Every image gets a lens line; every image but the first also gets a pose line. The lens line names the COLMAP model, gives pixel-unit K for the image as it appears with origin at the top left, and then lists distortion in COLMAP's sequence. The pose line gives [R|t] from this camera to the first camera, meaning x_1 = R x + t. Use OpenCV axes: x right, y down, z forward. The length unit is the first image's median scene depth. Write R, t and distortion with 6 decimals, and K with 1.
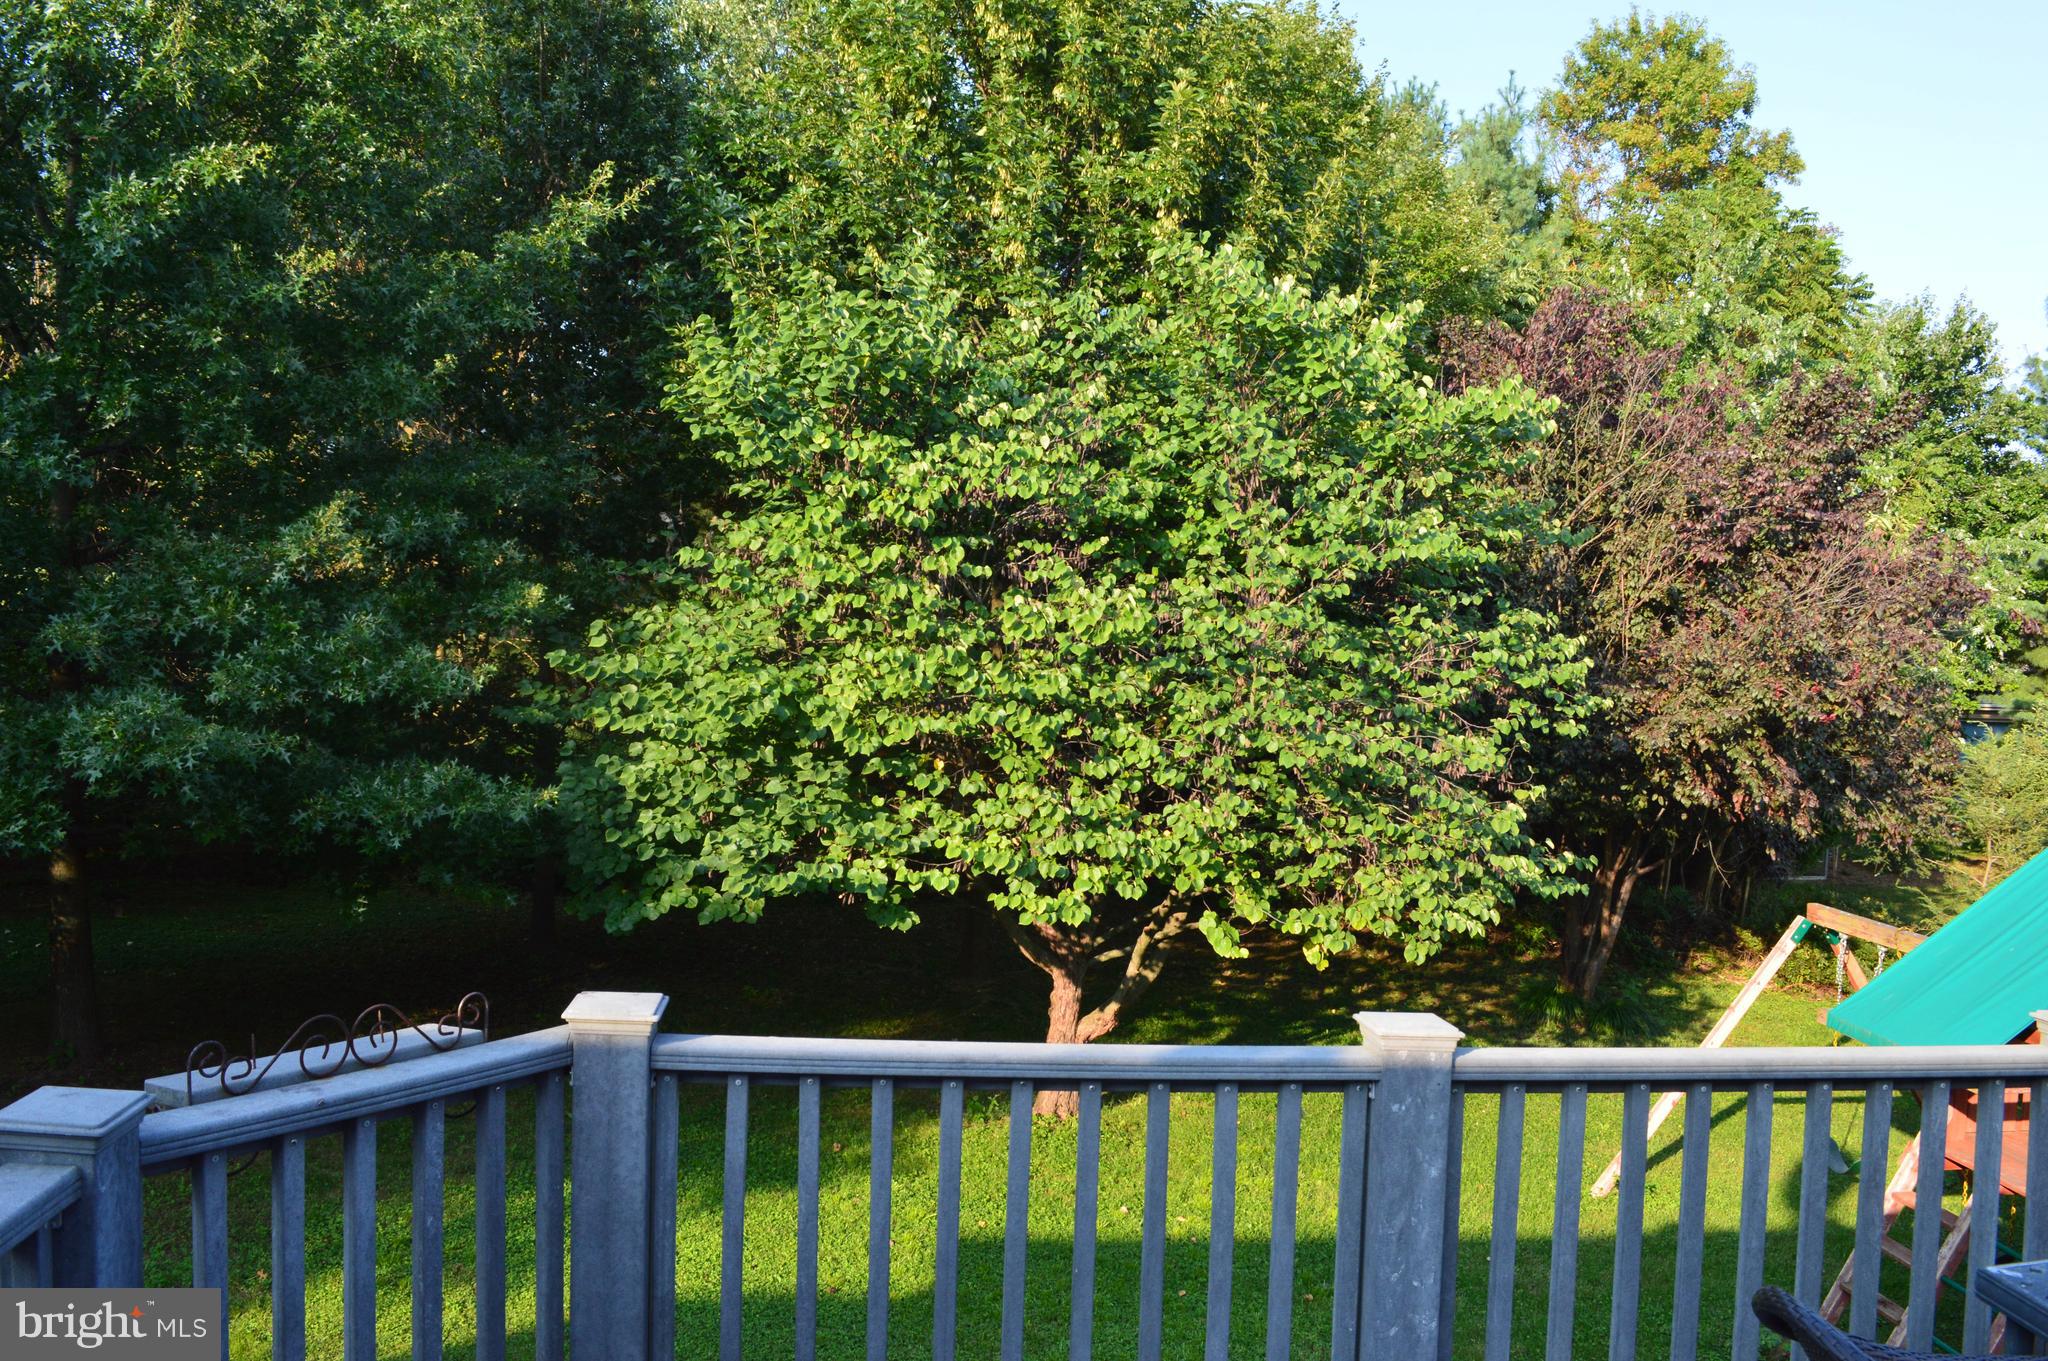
lens RADIAL K [[1599.5, 0, 1020.7], [0, 1599.5, 699.0], [0, 0, 1]] dist [-0.101165, 0.026930]
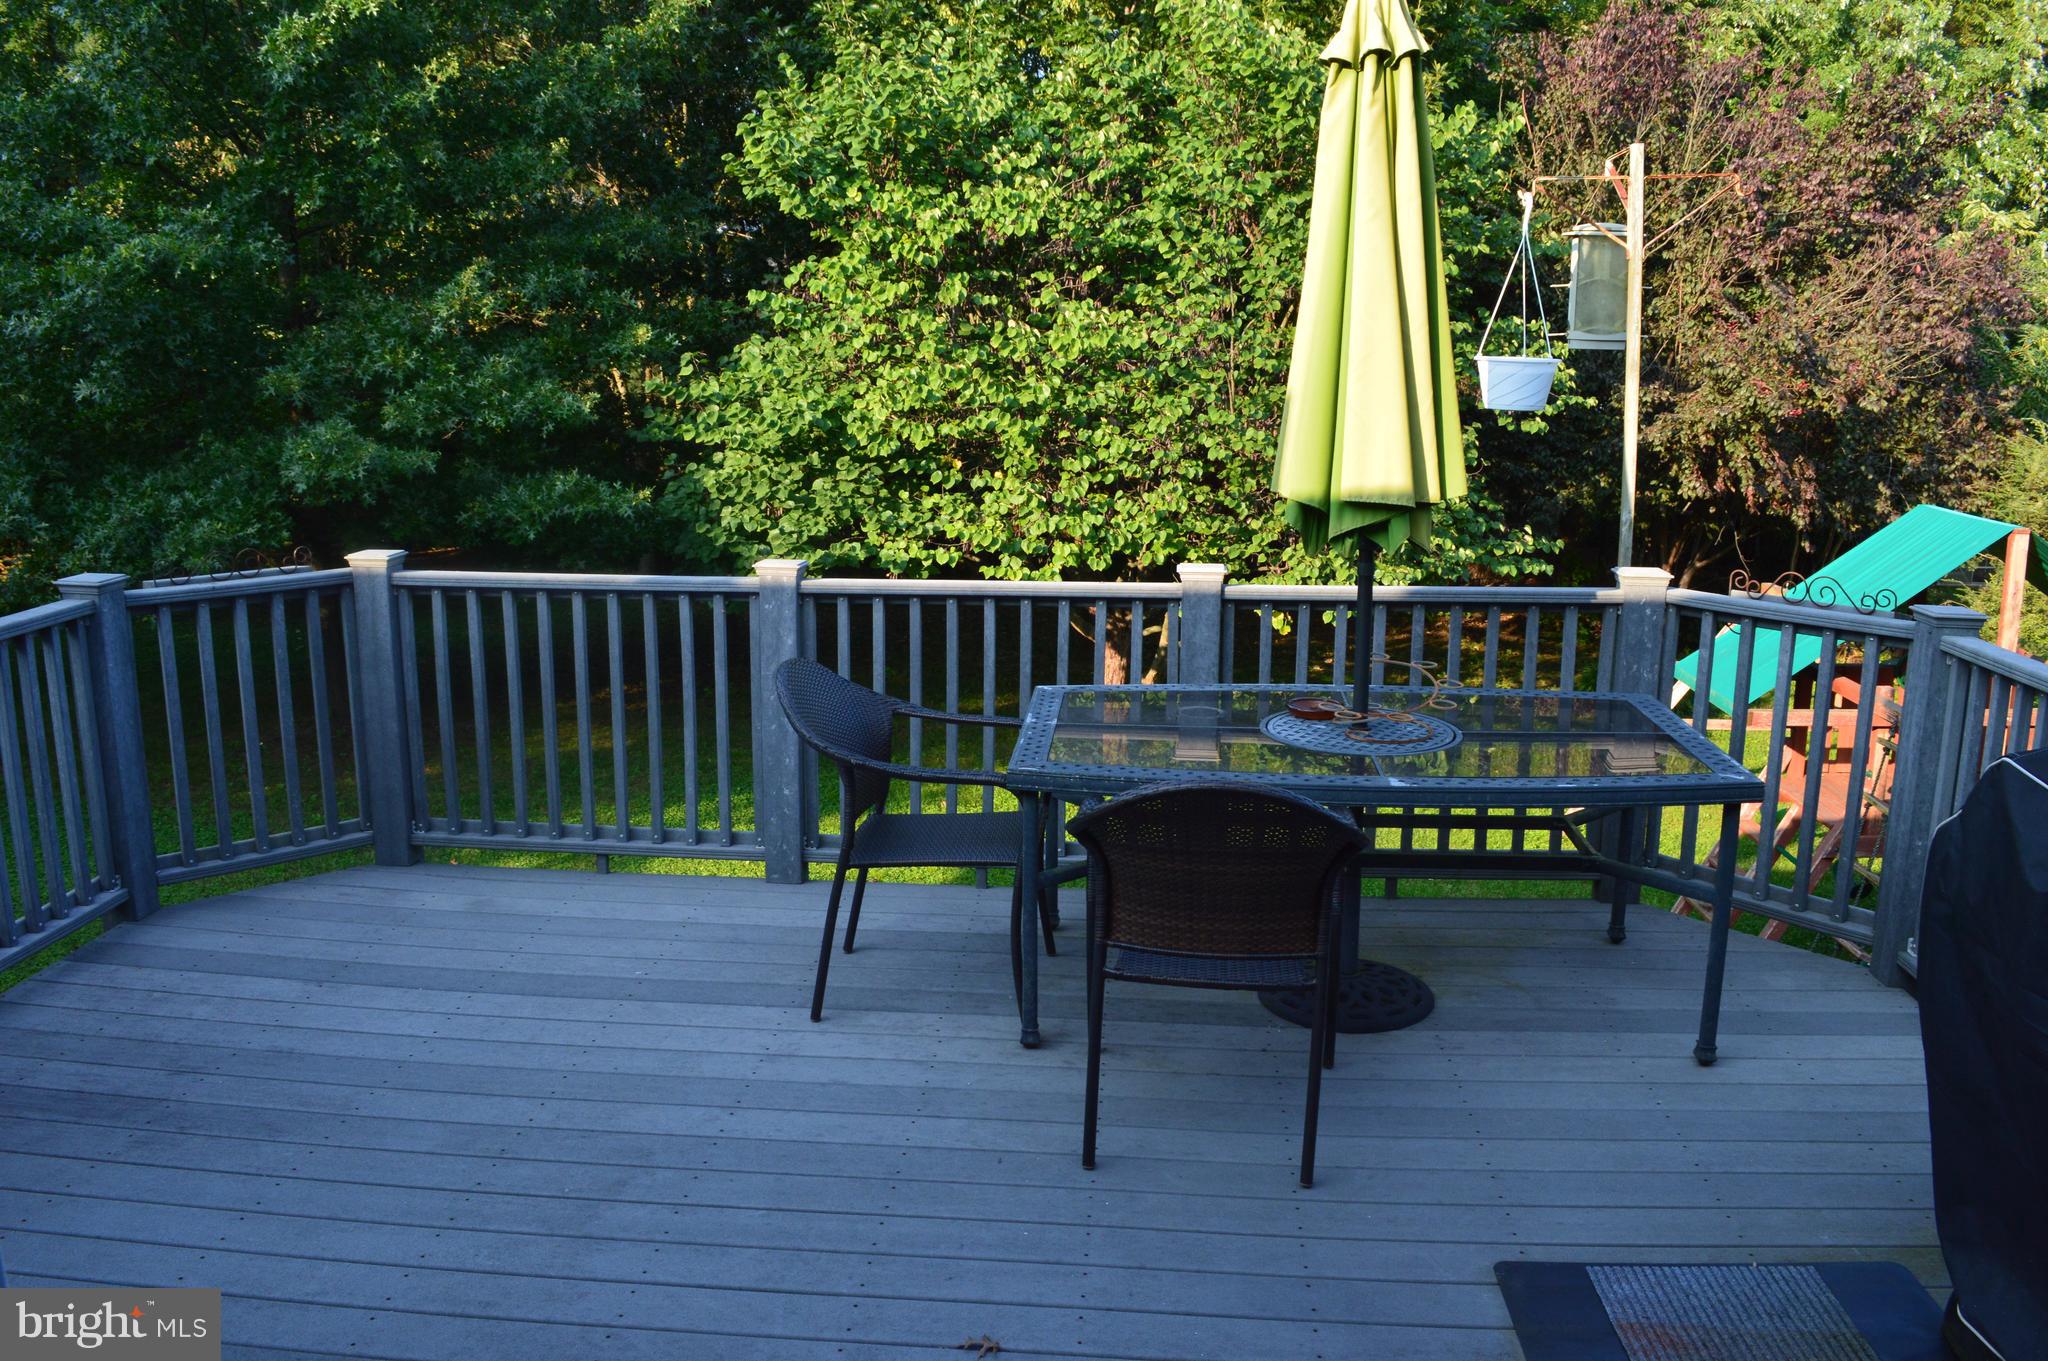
lens RADIAL K [[1599.5, 0, 1022.9], [0, 1599.5, 672.6], [0, 0, 1]] dist [-0.101165, 0.026930]
pose [[0.984387, 0.002829, -0.175994, 0.213157], [0.024463, 0.987968, 0.152714, 0.013810], [0.174309, -0.154635, 0.972473, -0.192045]]
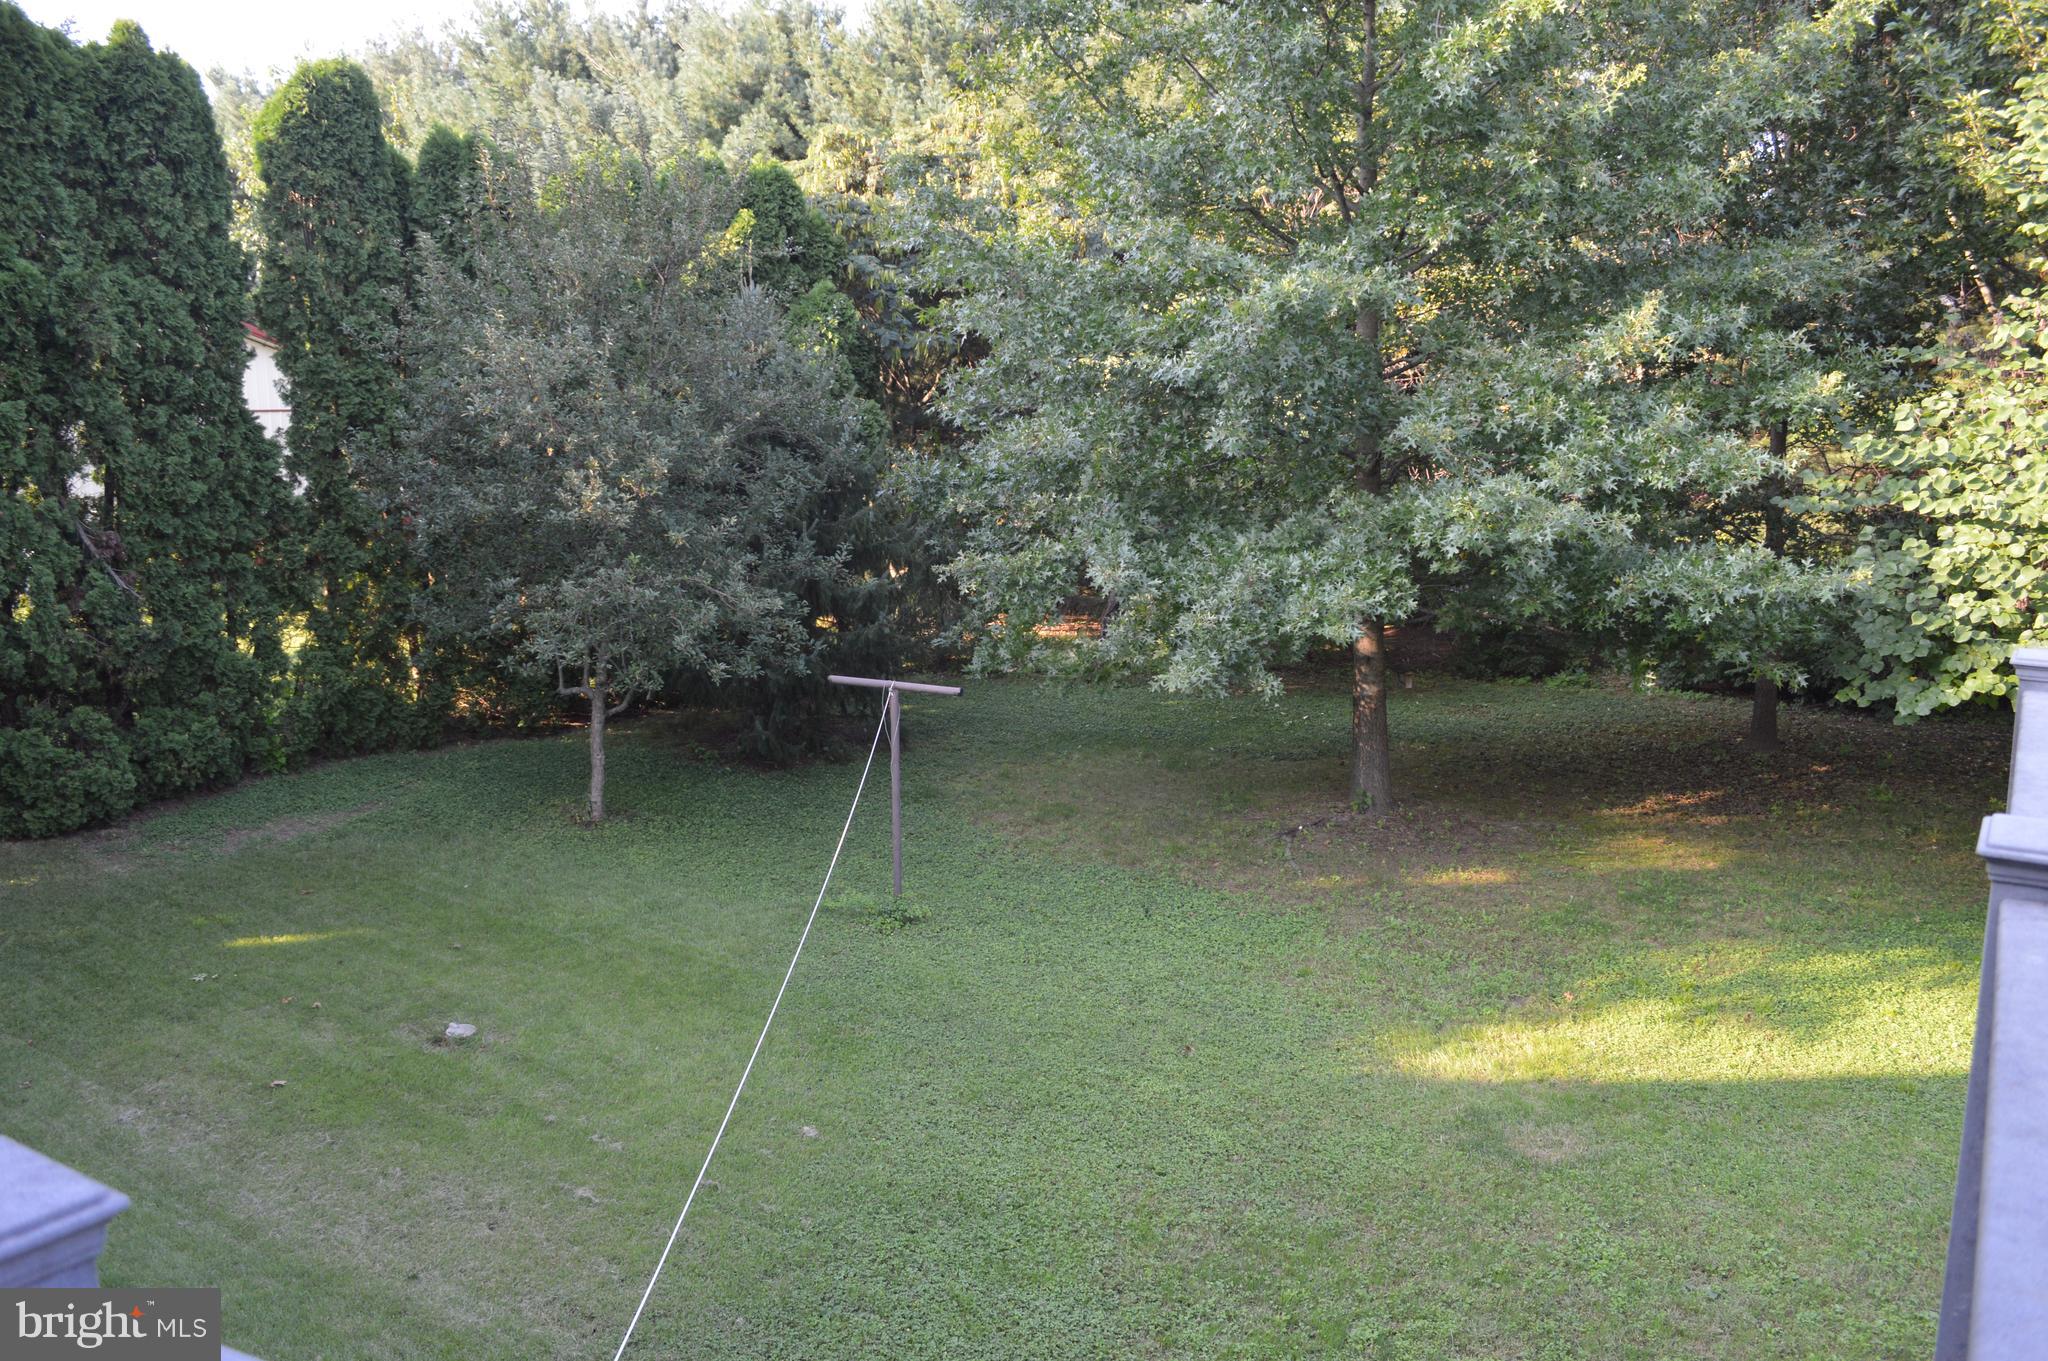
lens RADIAL K [[1599.5, 0, 1013.5], [0, 1599.5, 701.4], [0, 0, 1]] dist [-0.101165, 0.026930]
pose [[0.779920, 0.055880, -0.623379, -0.089748], [0.013849, 0.994222, 0.106448, 0.025636], [0.625725, -0.091654, 0.774640, -0.124517]]
